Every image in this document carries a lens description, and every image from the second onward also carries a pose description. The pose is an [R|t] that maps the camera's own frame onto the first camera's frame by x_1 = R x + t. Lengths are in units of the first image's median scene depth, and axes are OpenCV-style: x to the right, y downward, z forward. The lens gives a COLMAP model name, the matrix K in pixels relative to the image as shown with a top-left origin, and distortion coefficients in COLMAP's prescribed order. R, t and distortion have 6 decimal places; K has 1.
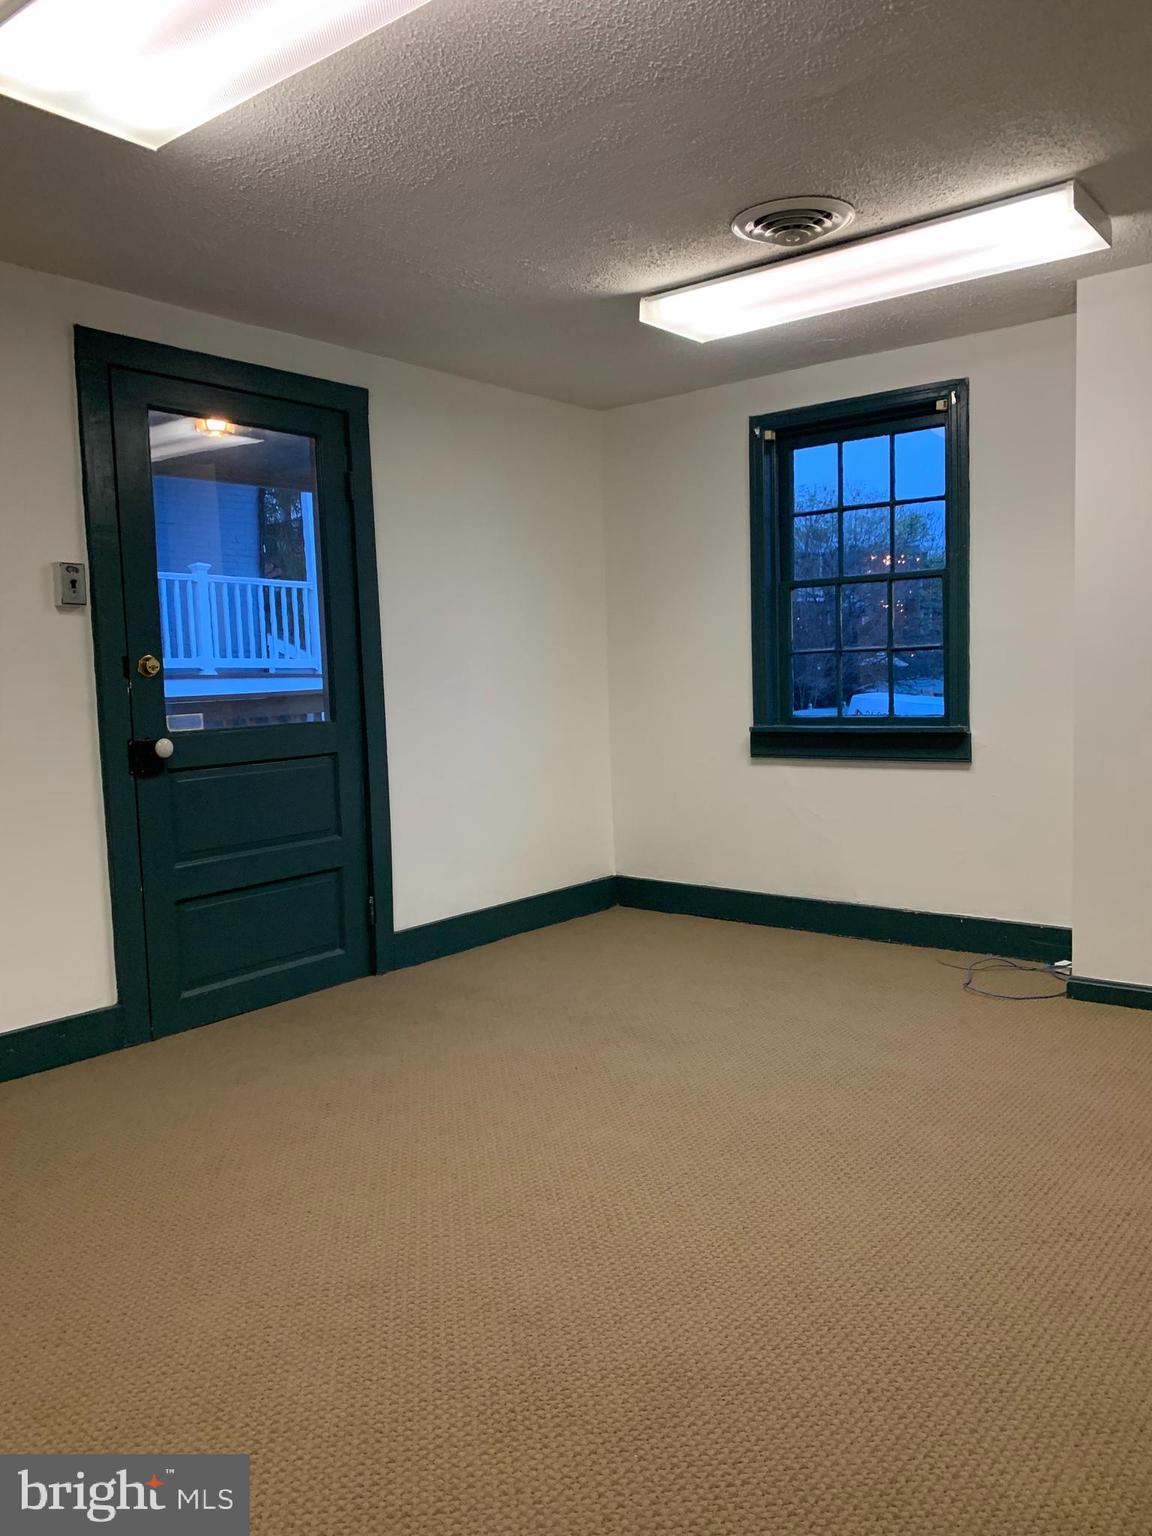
lens RADIAL K [[1162.8, 0, 576.0], [0, 1162.8, 768.0], [0, 0, 1]] dist [0.097240, -0.244975]
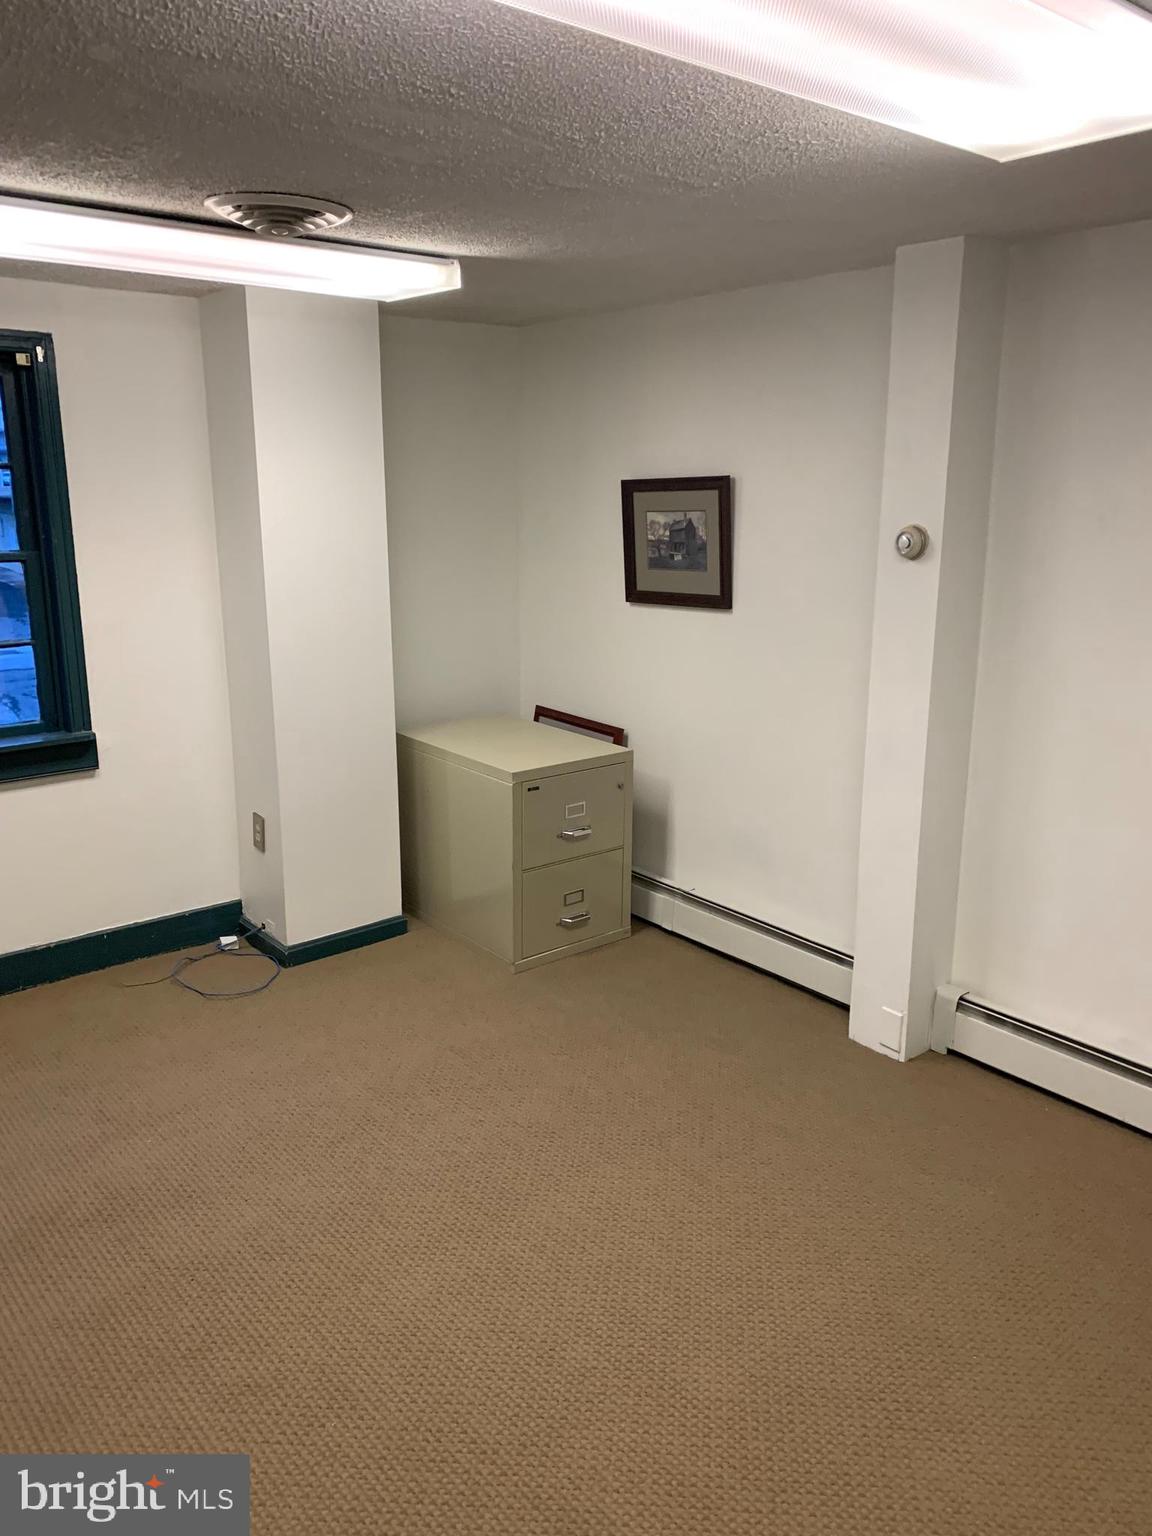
lens RADIAL K [[1162.8, 0, 576.0], [0, 1162.8, 768.0], [0, 0, 1]] dist [0.097240, -0.244975]
pose [[0.184945, -0.211215, 0.959783, -0.487414], [0.093344, 0.975991, 0.196795, -0.152965], [-0.978306, 0.053193, 0.200220, 0.466597]]
